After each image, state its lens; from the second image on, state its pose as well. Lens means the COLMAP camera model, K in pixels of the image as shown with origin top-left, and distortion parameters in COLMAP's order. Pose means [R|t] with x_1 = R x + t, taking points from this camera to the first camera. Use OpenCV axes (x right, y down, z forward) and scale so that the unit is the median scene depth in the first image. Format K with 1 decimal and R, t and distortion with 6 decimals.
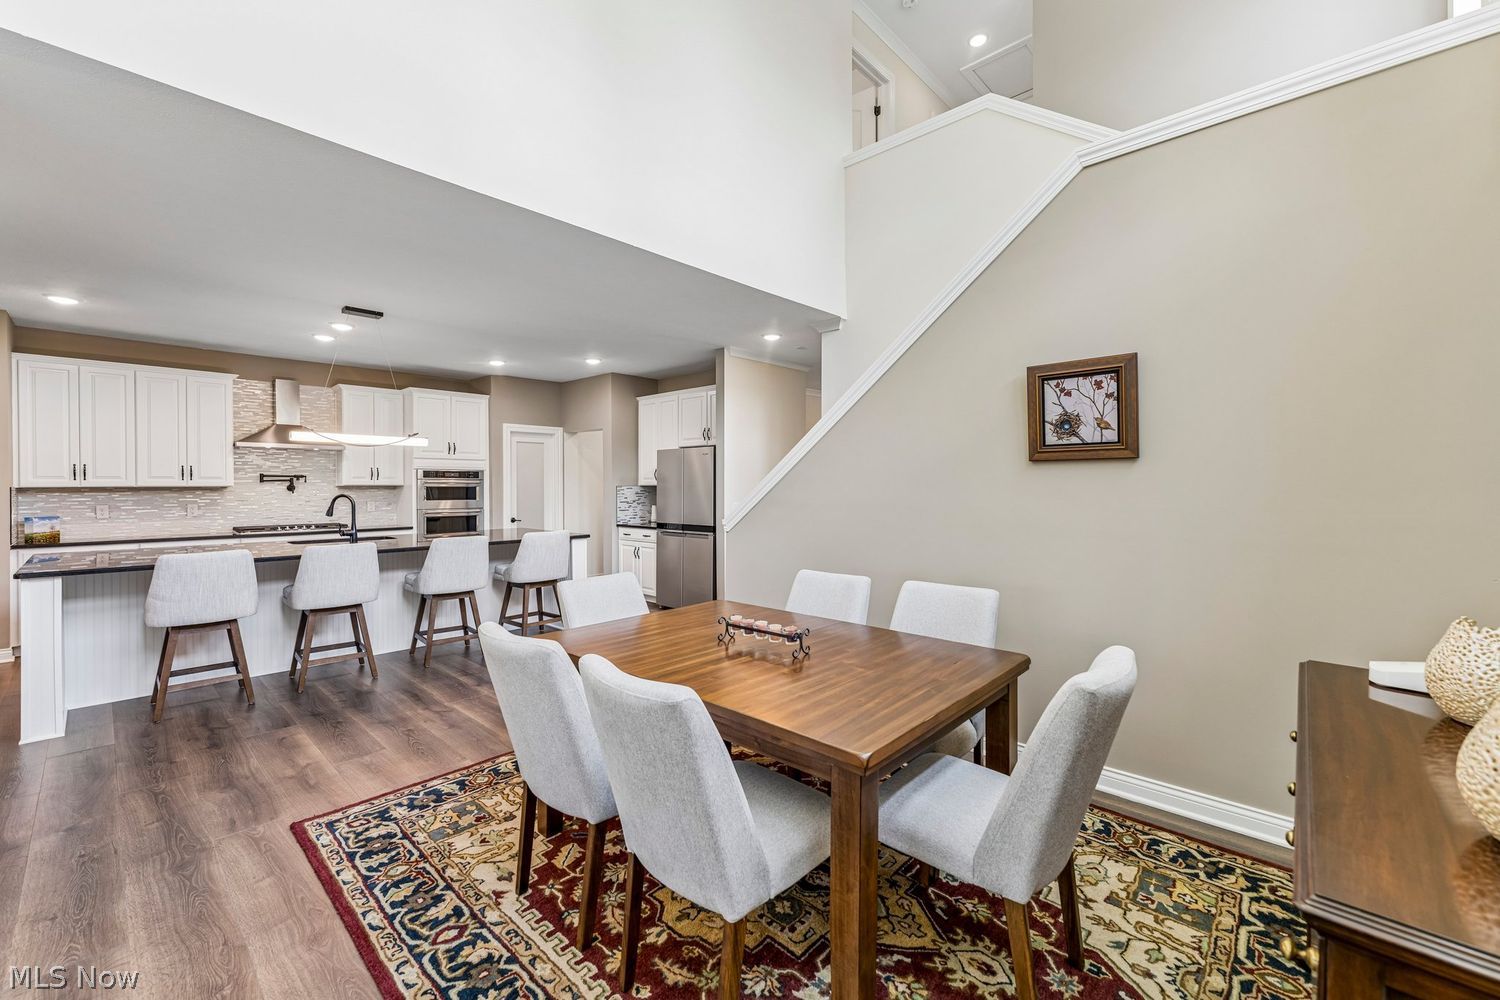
lens RADIAL K [[610.0, 0, 748.4], [0, 610.0, 488.1], [0, 0, 1]] dist [0.002958, 0.000716]
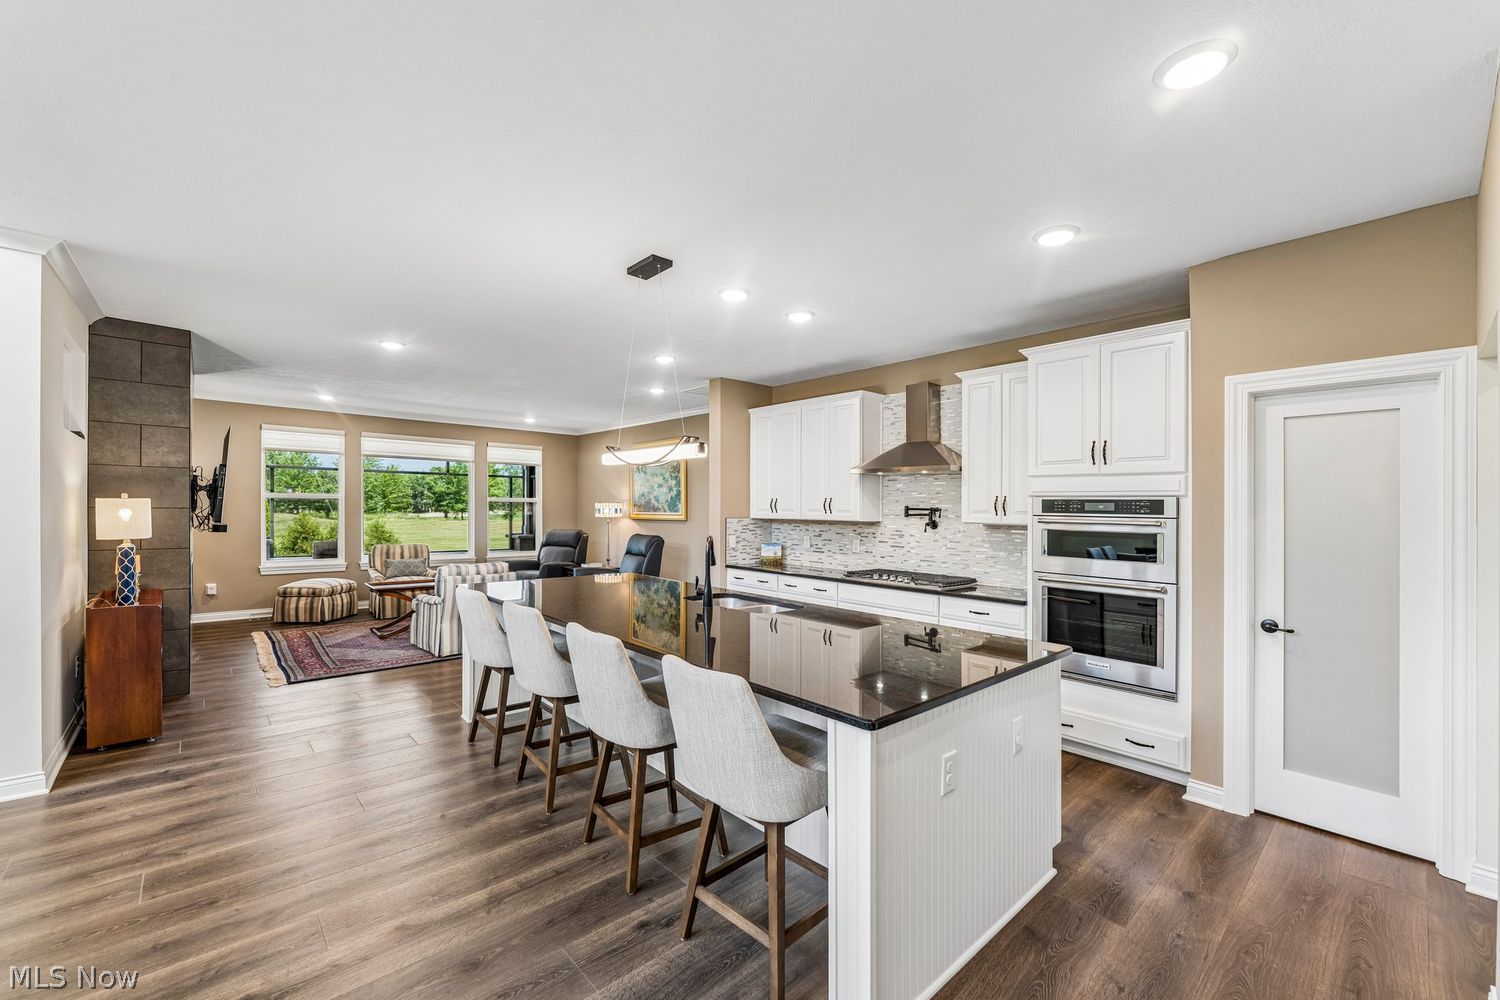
lens RADIAL K [[610.0, 0, 748.0], [0, 610.0, 510.4], [0, 0, 1]] dist [0.002958, 0.000716]
pose [[-0.097967, 0.005458, -0.995175, 0.022884], [-0.015423, 0.999857, 0.007002, -0.020298], [0.995070, 0.016035, -0.097869, 0.848476]]
